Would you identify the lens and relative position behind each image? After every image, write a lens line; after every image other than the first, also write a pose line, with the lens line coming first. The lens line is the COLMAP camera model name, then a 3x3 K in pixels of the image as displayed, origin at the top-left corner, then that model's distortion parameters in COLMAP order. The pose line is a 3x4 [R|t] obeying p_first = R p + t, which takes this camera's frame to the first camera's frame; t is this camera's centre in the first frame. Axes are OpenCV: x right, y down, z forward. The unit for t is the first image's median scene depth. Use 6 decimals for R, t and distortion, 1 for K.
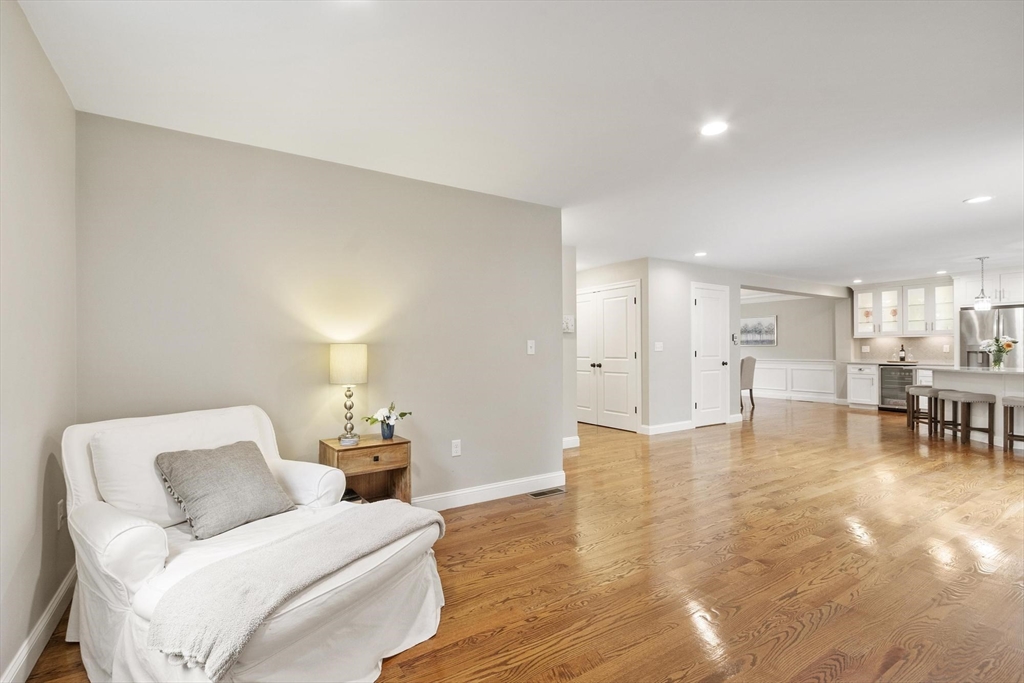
lens RADIAL K [[472.5, 0, 512.7], [0, 472.5, 345.4], [0, 0, 1]] dist [0.005834, 0.000589]
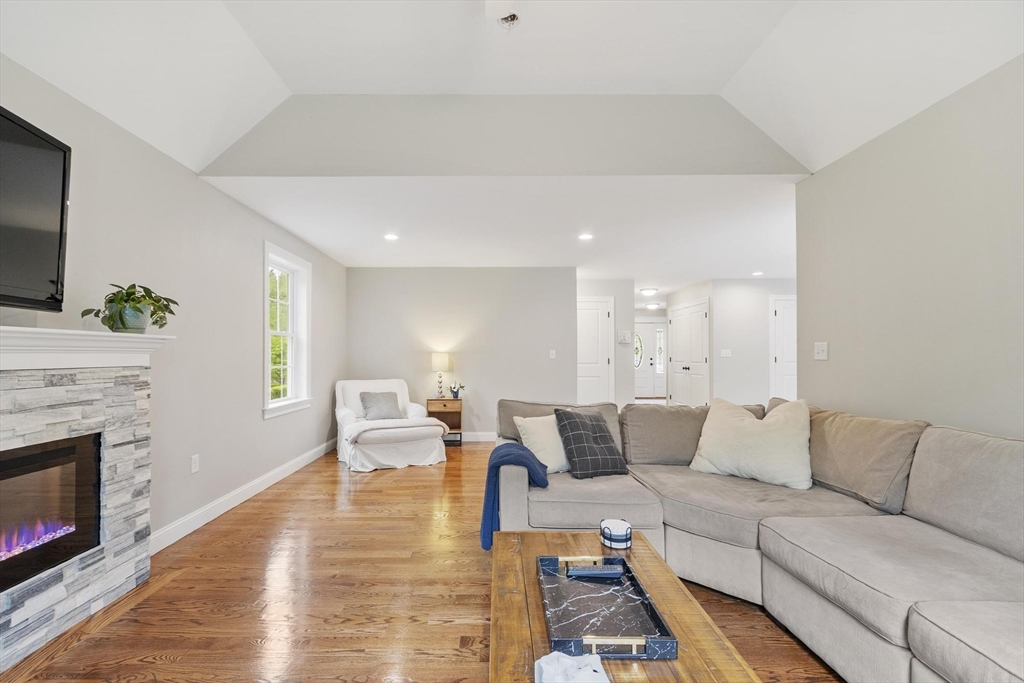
lens RADIAL K [[472.5, 0, 508.9], [0, 472.5, 346.2], [0, 0, 1]] dist [0.005834, 0.000589]
pose [[0.859495, -0.004980, -0.511120, 1.009884], [0.002090, 0.999978, -0.006229, -0.017963], [0.511140, 0.004285, 0.859487, -0.678580]]
